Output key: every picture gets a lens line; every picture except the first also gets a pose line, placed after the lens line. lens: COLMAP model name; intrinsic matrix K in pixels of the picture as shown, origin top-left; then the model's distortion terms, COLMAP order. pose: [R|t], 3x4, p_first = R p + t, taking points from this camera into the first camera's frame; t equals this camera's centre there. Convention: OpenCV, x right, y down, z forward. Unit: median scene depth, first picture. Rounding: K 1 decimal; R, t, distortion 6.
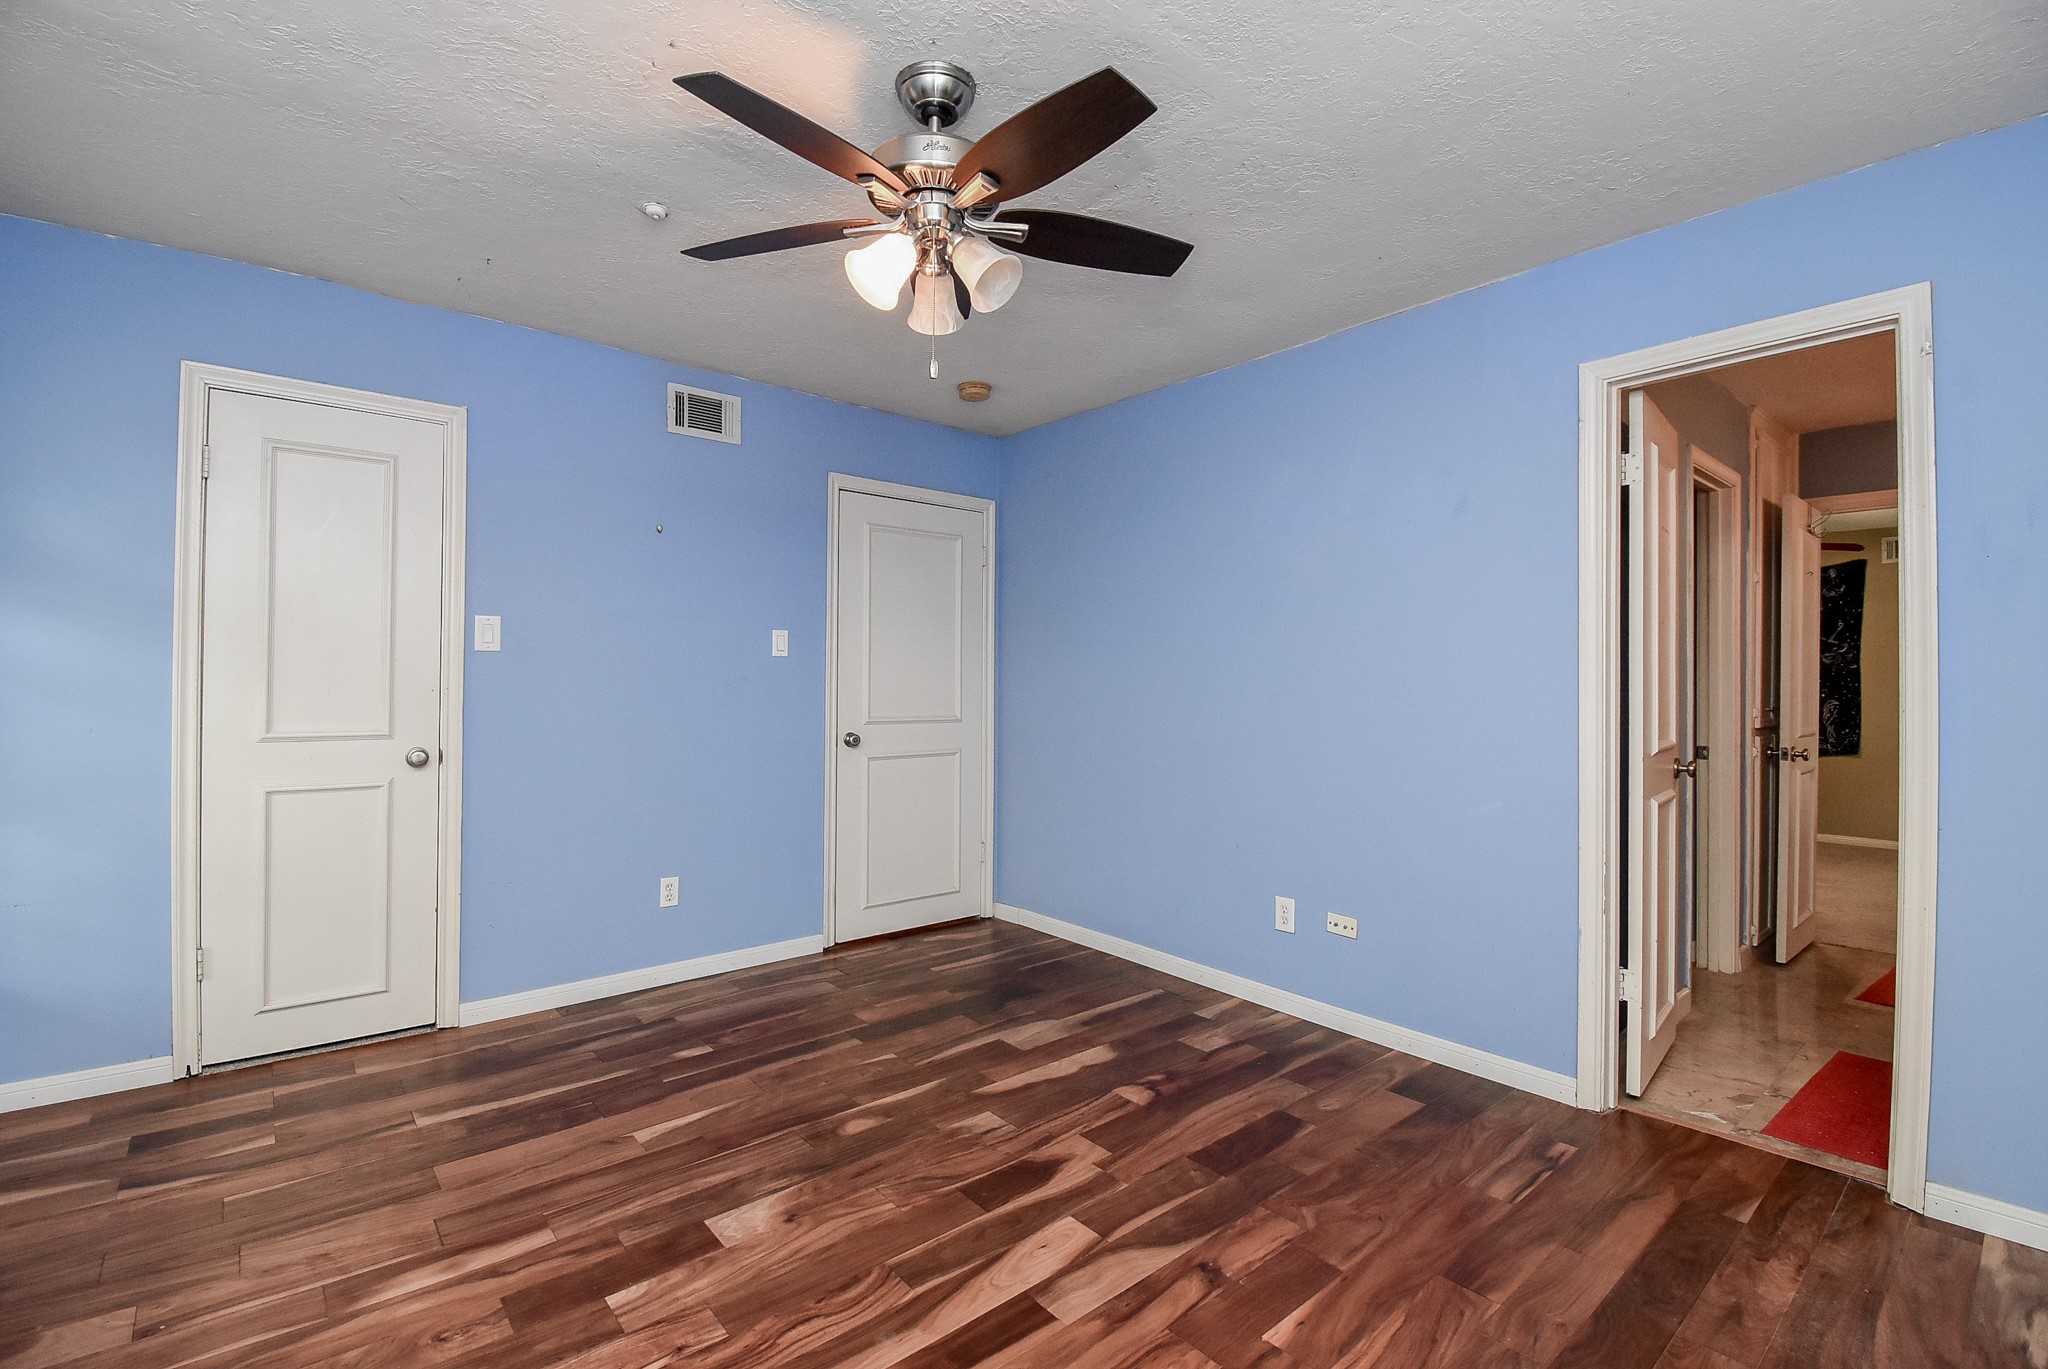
lens RADIAL K [[903.5, 0, 1020.1], [0, 903.5, 675.1], [0, 0, 1]] dist [0.022695, -0.026600]
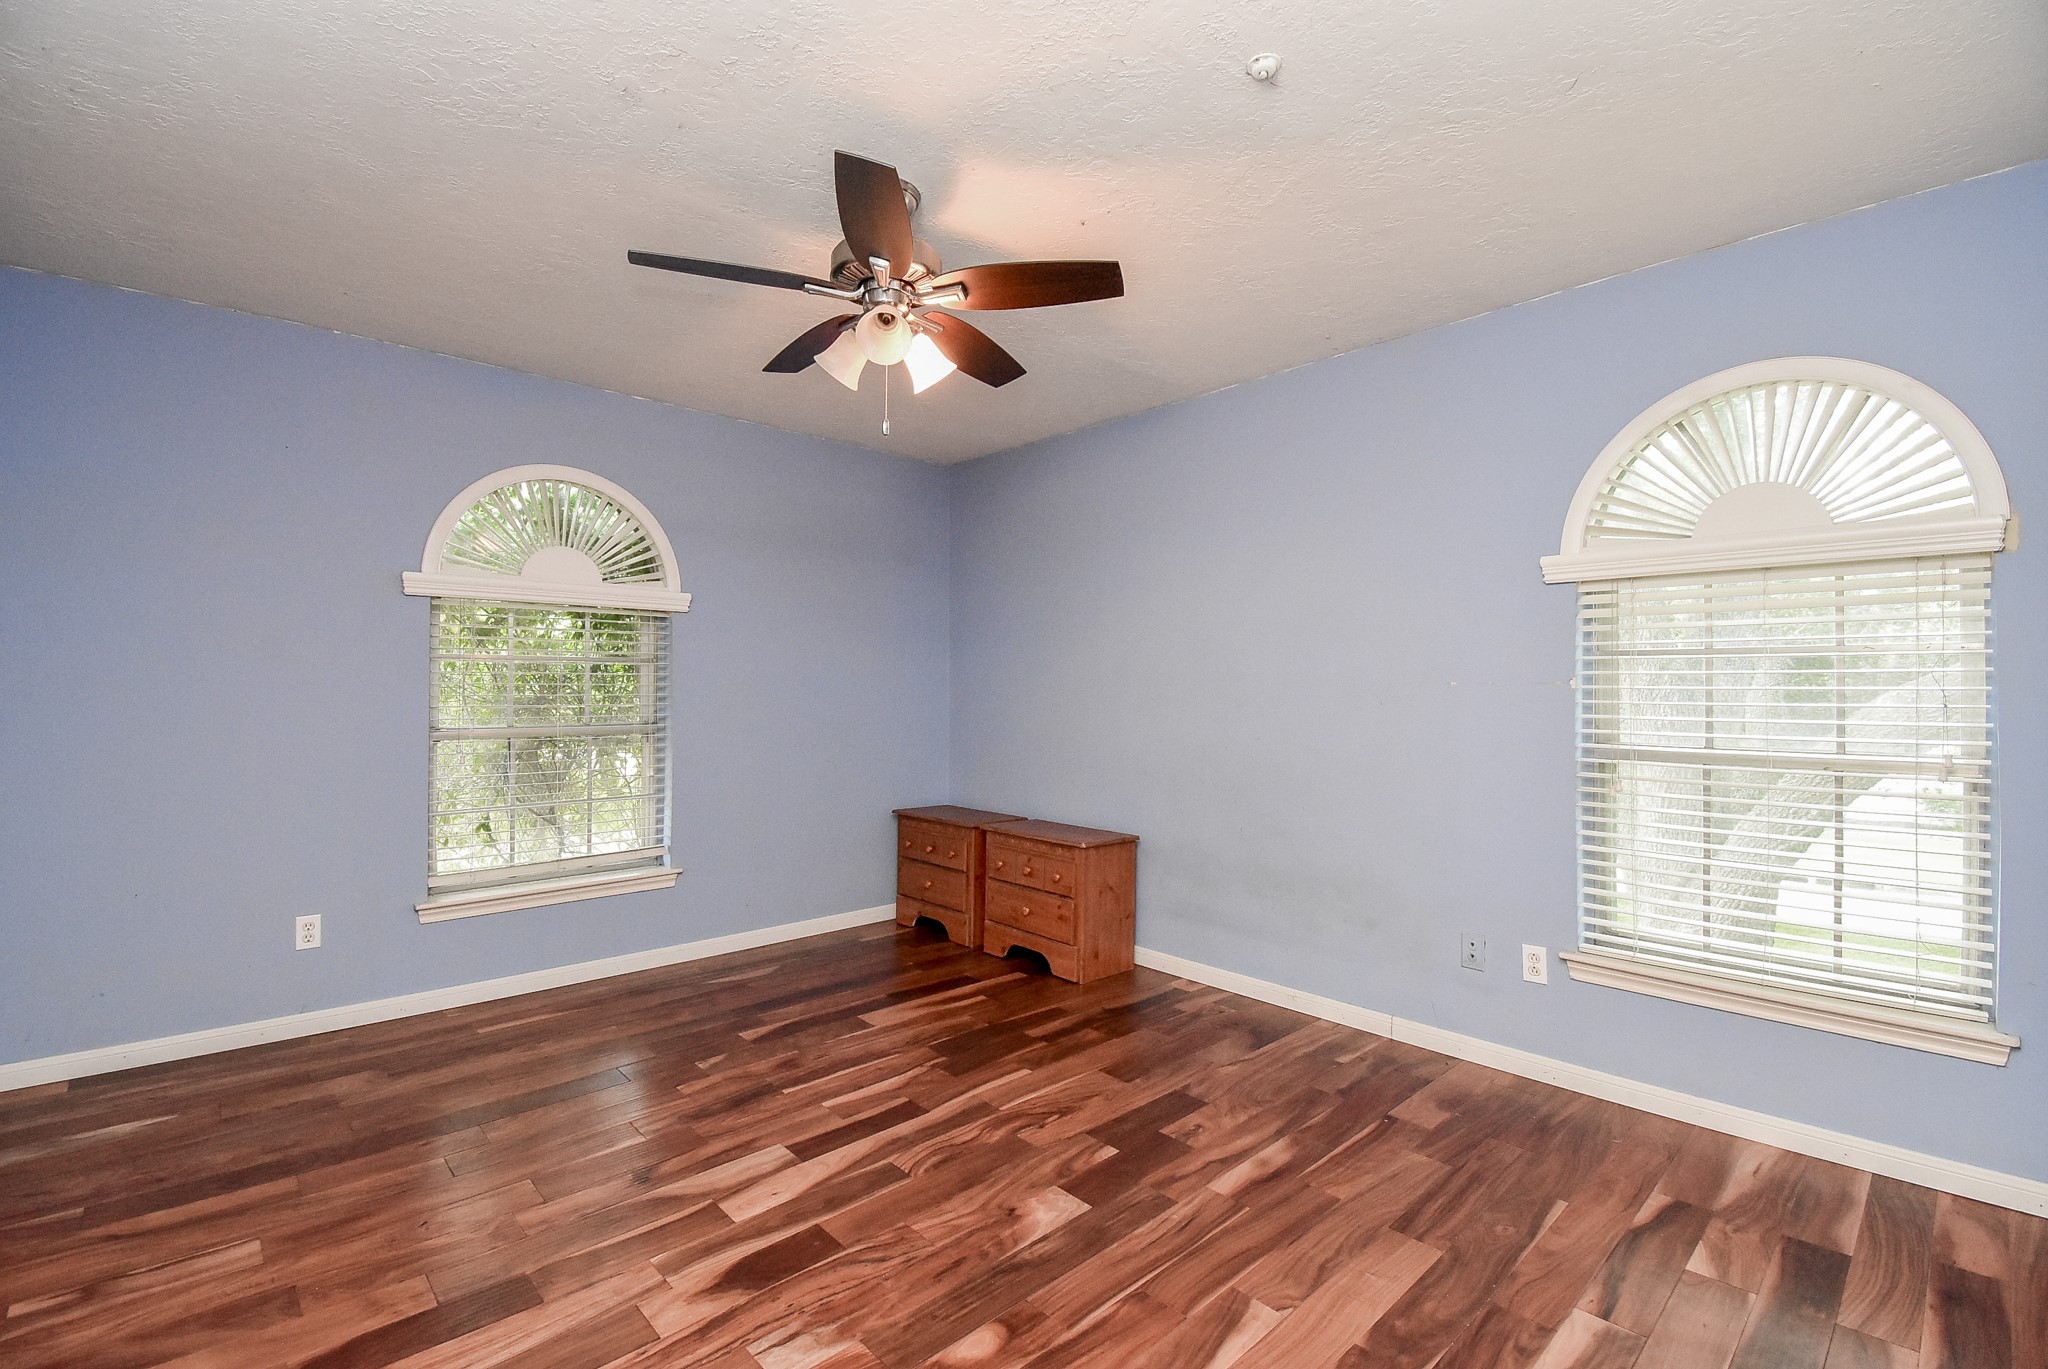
lens RADIAL K [[903.5, 0, 1020.1], [0, 903.5, 675.1], [0, 0, 1]] dist [0.022695, -0.026600]
pose [[-0.998868, -0.012932, -0.045767, -0.208402], [-0.011765, 0.999601, -0.025681, 0.011895], [0.046081, -0.025114, -0.998622, 2.062631]]
